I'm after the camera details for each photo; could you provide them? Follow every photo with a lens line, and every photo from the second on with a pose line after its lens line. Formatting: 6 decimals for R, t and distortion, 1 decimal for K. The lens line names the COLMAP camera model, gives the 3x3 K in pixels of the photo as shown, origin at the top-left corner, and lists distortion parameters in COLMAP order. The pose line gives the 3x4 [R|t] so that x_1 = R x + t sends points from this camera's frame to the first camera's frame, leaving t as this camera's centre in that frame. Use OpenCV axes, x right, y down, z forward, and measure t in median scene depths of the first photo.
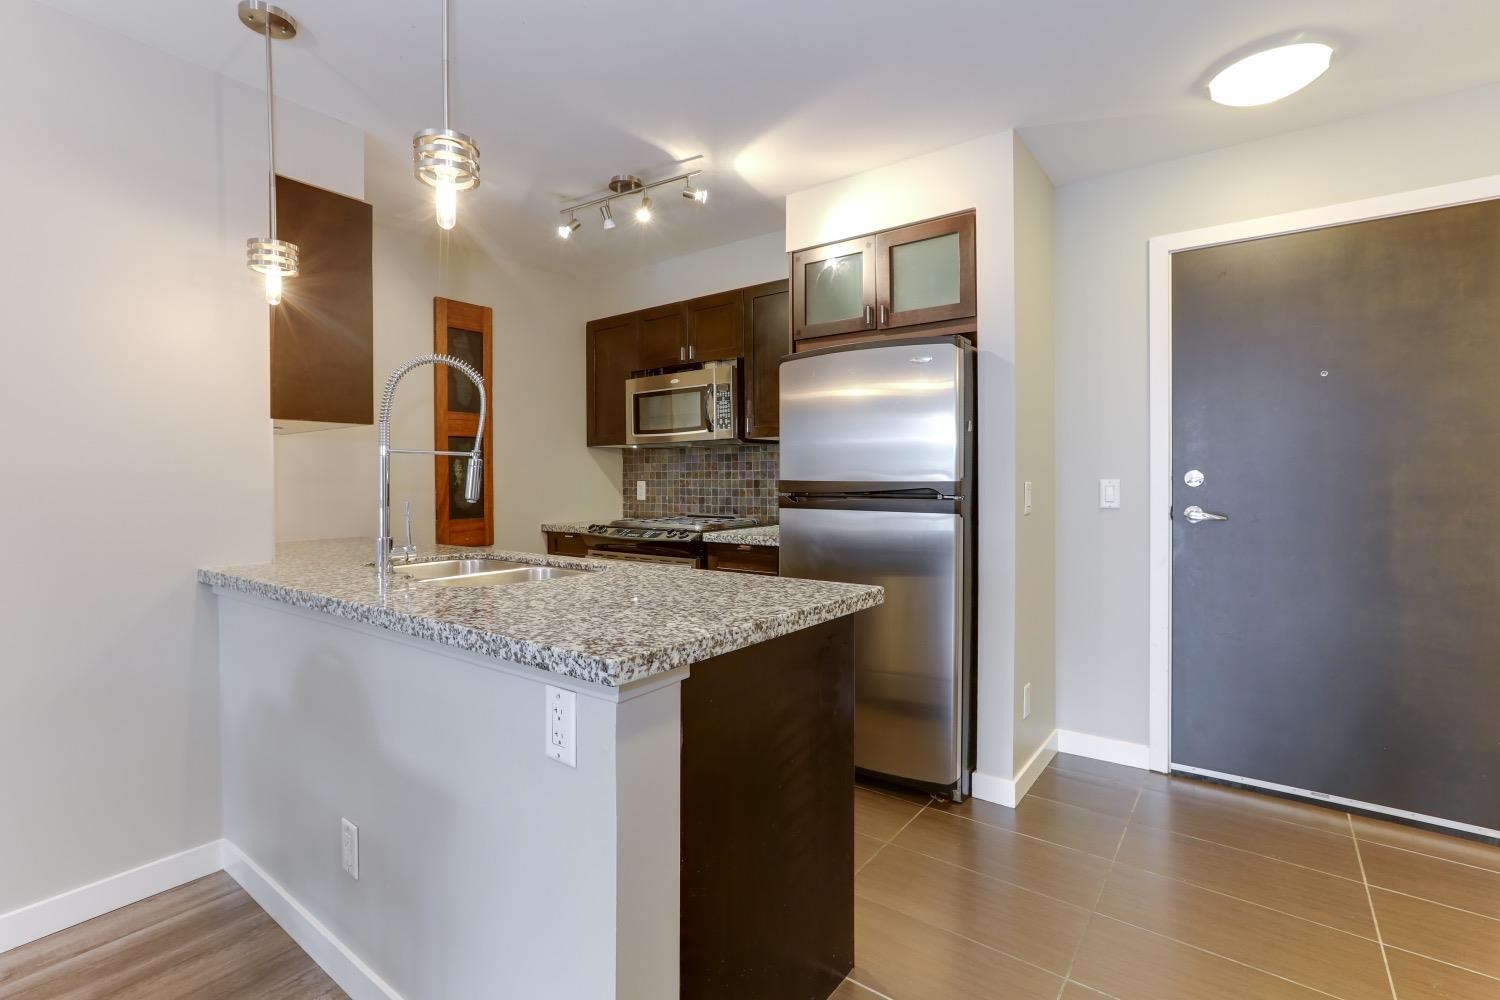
lens RADIAL K [[694.1, 0, 742.1], [0, 694.1, 478.3], [0, 0, 1]] dist [-0.015247, 0.011024]
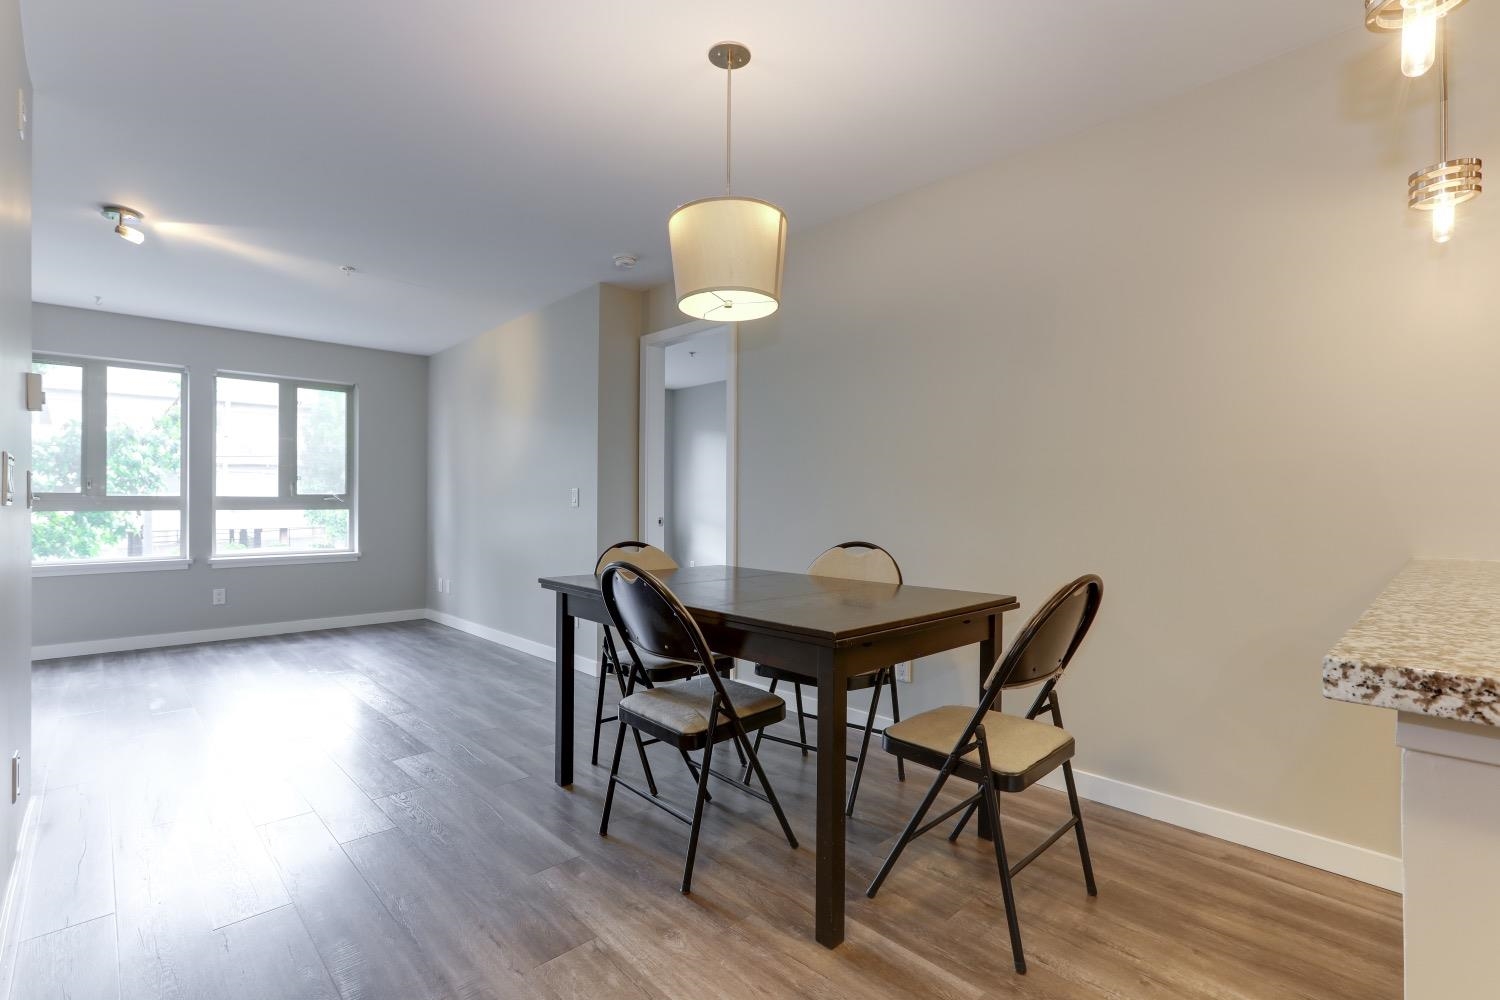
lens RADIAL K [[694.1, 0, 747.6], [0, 694.1, 504.3], [0, 0, 1]] dist [-0.015247, 0.011024]
pose [[-0.156897, 0.004117, -0.987606, 0.319620], [-0.002777, 0.999986, 0.004610, 0.073799], [0.987611, 0.003466, -0.156884, 0.349080]]
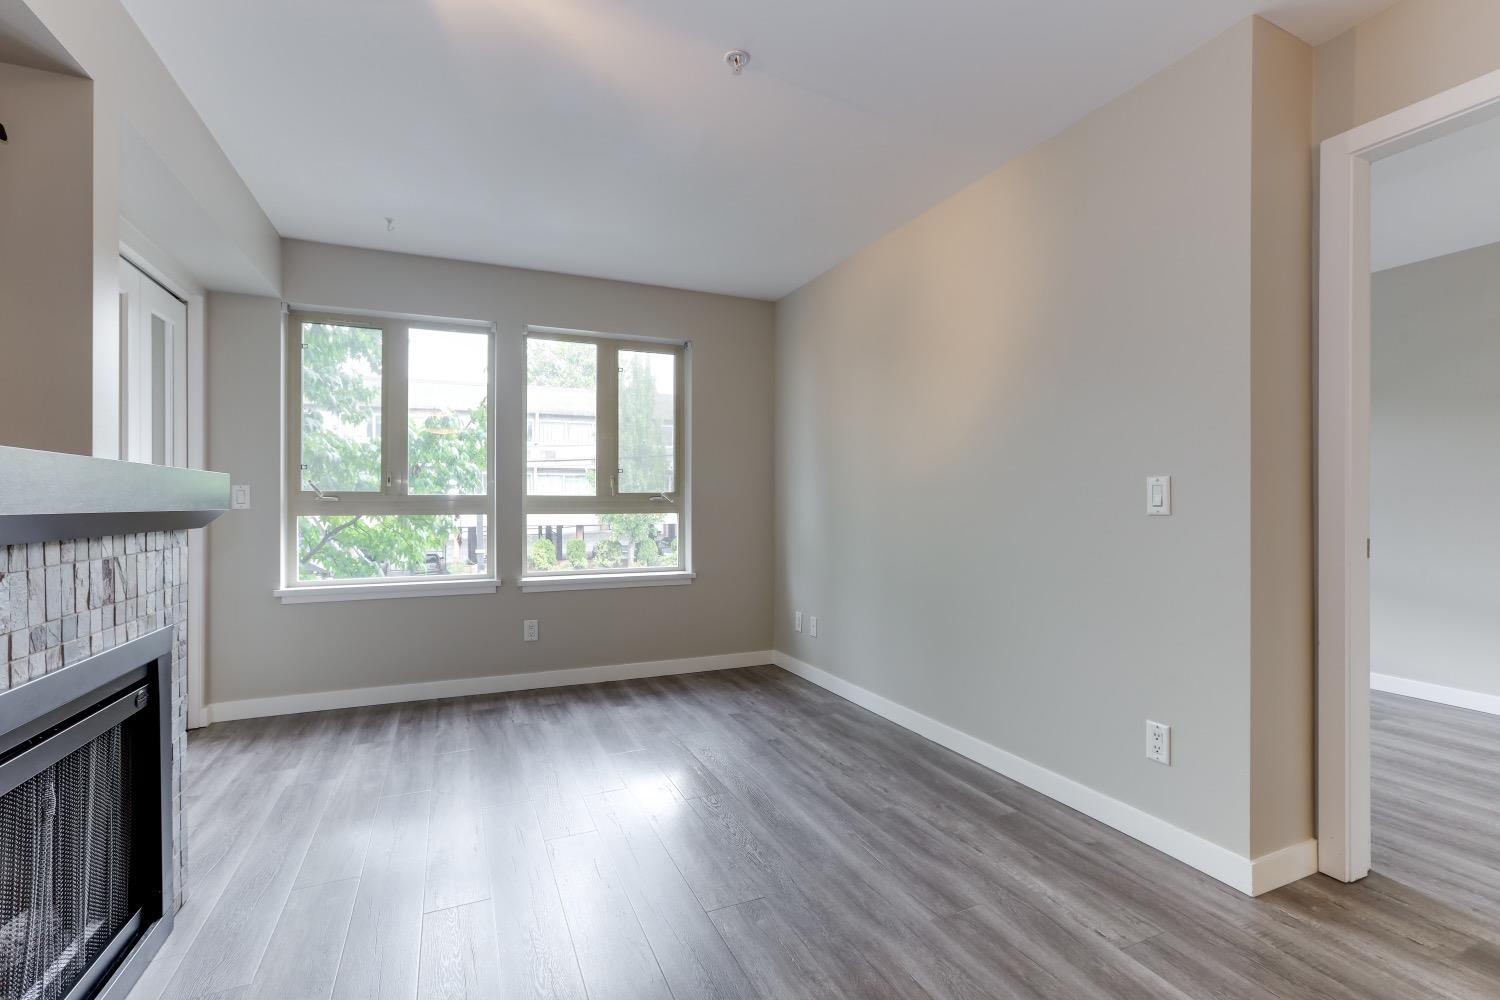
lens RADIAL K [[694.1, 0, 766.9], [0, 694.1, 505.1], [0, 0, 1]] dist [-0.015247, 0.011024]
pose [[-0.463244, 0.009658, -0.886178, -0.679755], [0.000895, 0.999945, 0.010430, 0.067152], [0.886230, 0.004039, -0.463227, -0.703545]]
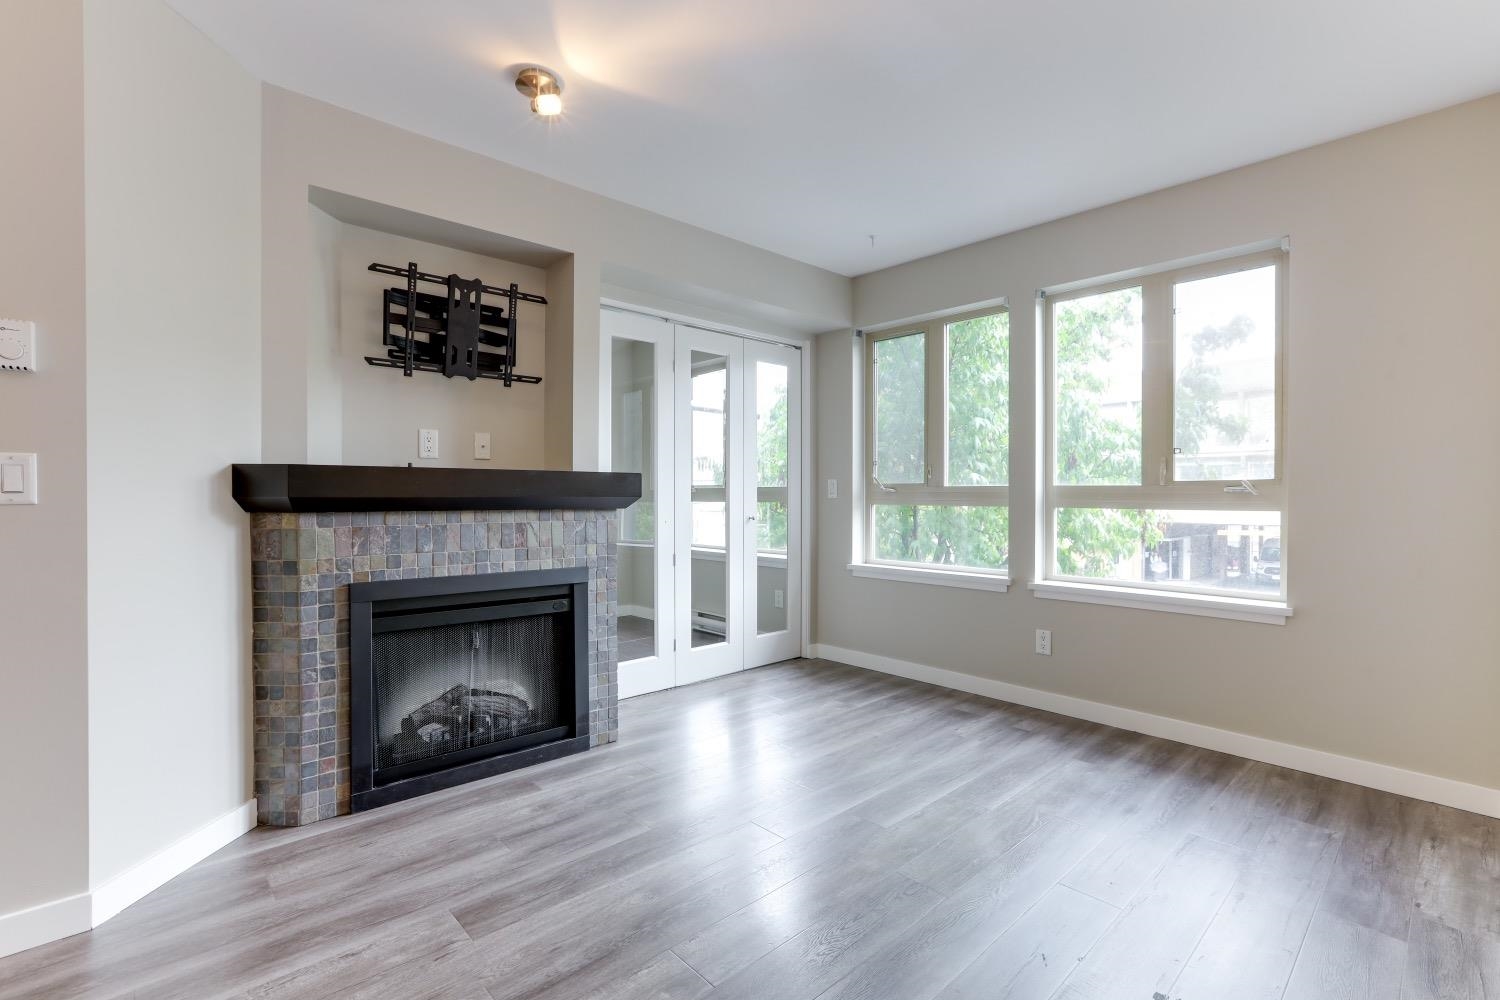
lens RADIAL K [[694.1, 0, 746.7], [0, 694.1, 503.1], [0, 0, 1]] dist [-0.015247, 0.011024]
pose [[-0.987490, -0.002435, 0.157662, -1.831979], [-0.000194, 0.999899, 0.014226, 0.079694], [-0.157681, 0.014018, -0.987391, -0.368746]]
